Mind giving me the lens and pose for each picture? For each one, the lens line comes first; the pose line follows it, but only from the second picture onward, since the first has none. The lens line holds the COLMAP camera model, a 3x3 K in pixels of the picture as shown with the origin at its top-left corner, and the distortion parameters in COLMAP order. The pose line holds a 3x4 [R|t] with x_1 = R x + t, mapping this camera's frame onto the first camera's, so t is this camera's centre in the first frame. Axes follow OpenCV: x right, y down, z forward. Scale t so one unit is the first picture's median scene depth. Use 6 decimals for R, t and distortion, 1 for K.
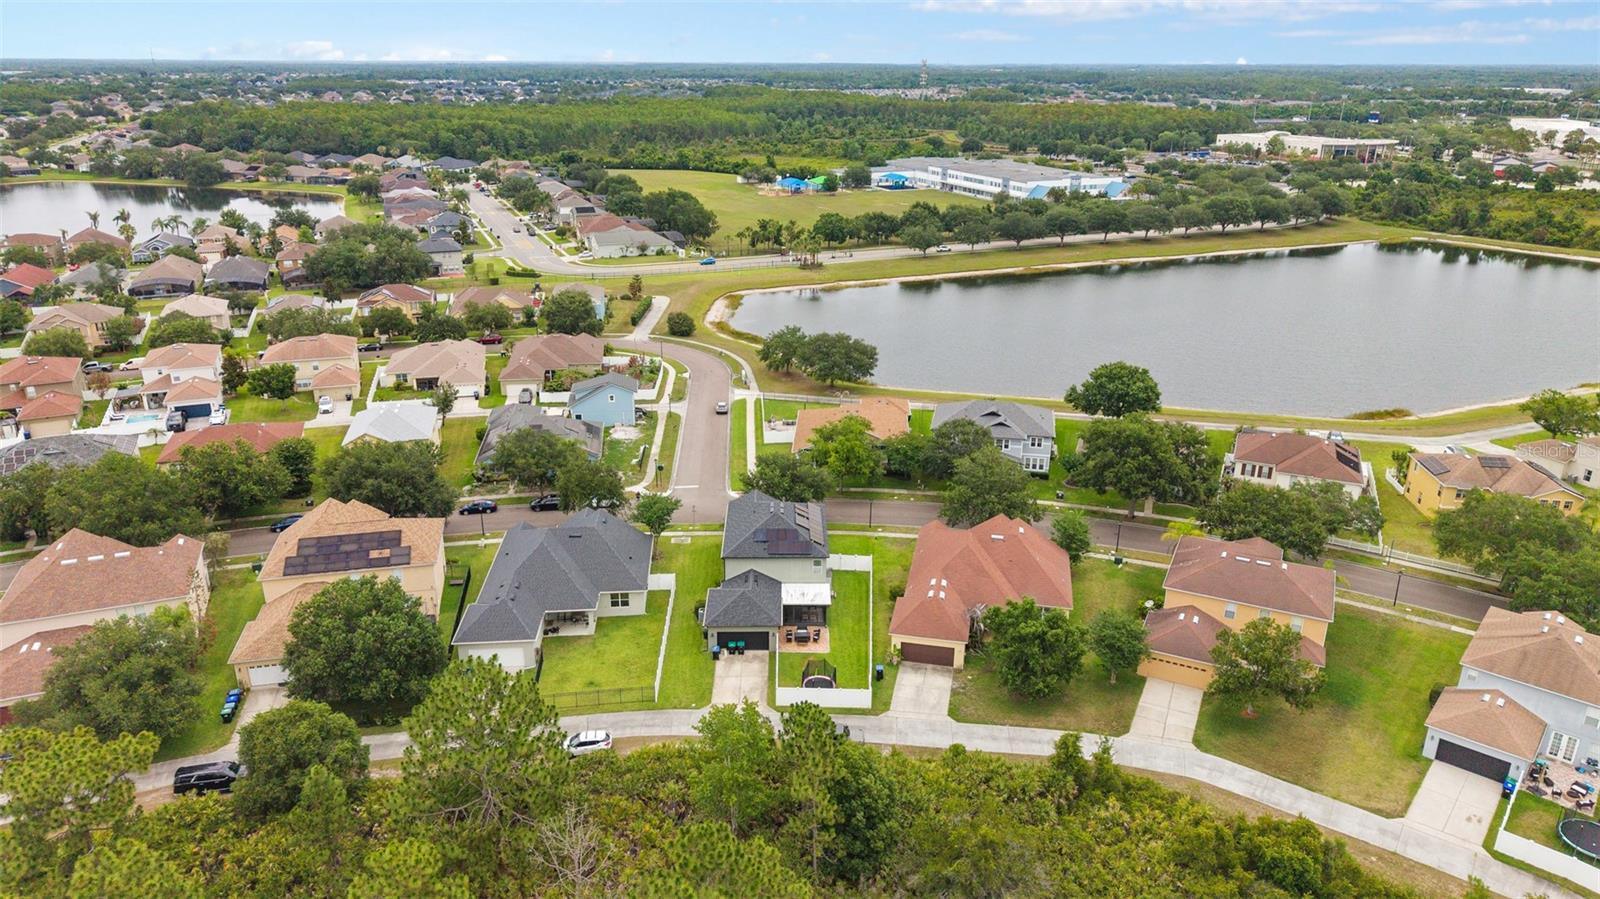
lens RADIAL K [[1025.5, 0, 800.0], [0, 1025.5, 449.5], [0, 0, 1]] dist [0.067670, -0.094744]
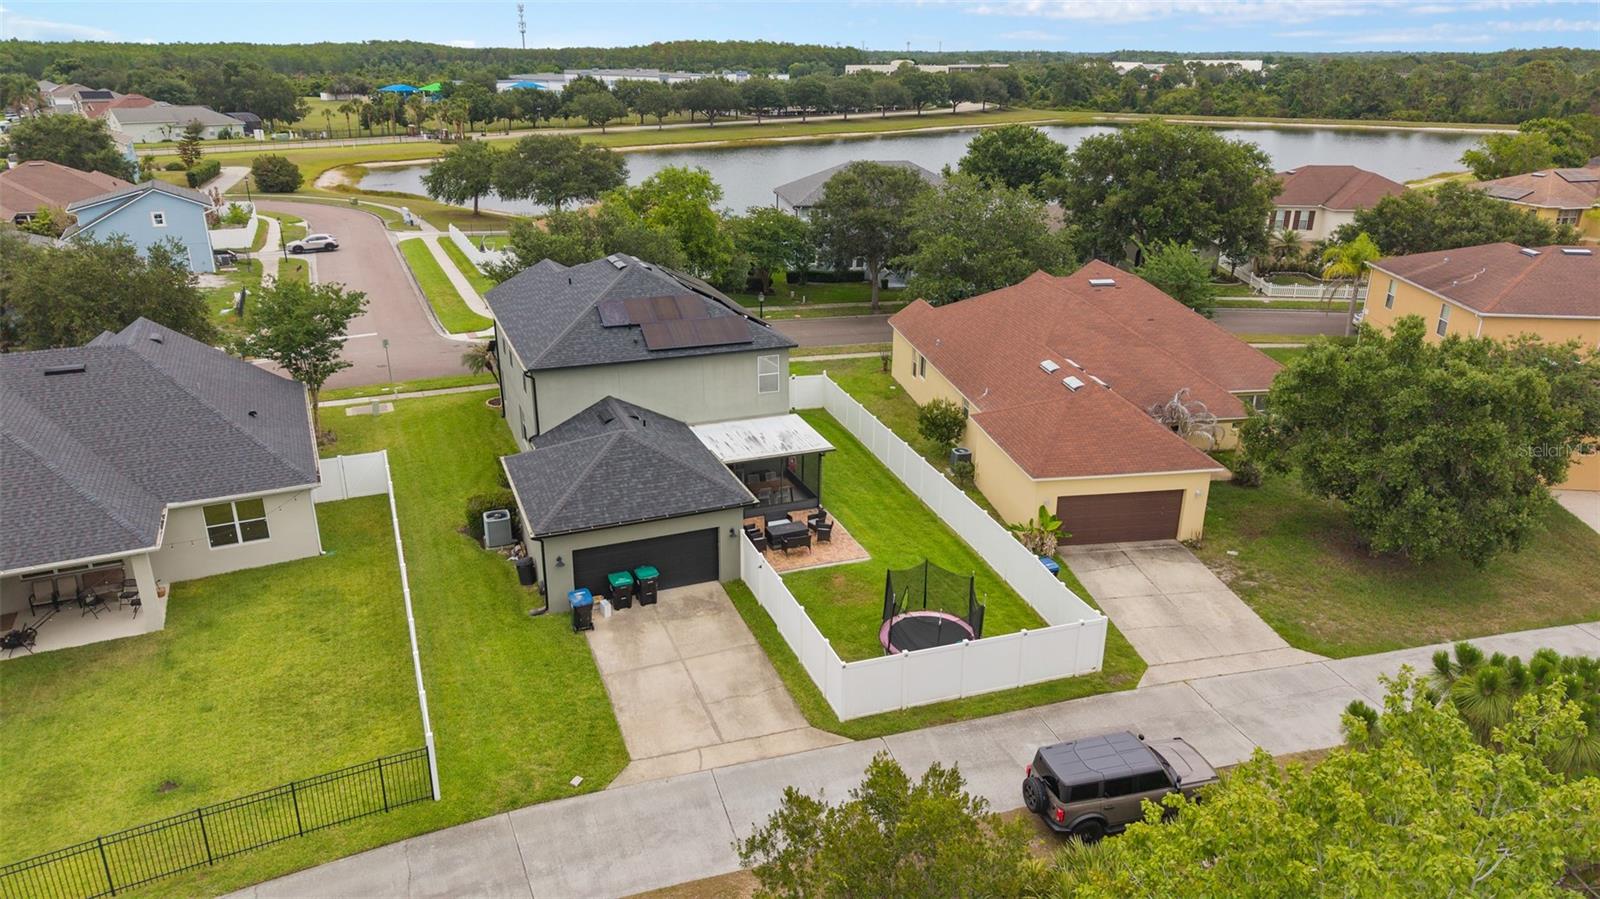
lens RADIAL K [[1025.5, 0, 800.0], [0, 1025.5, 449.5], [0, 0, 1]] dist [0.067670, -0.094744]
pose [[0.931676, -0.123280, 0.341733, -0.115028], [0.119260, 0.992320, 0.032837, 0.132323], [-0.343156, 0.010161, 0.939223, 0.608242]]
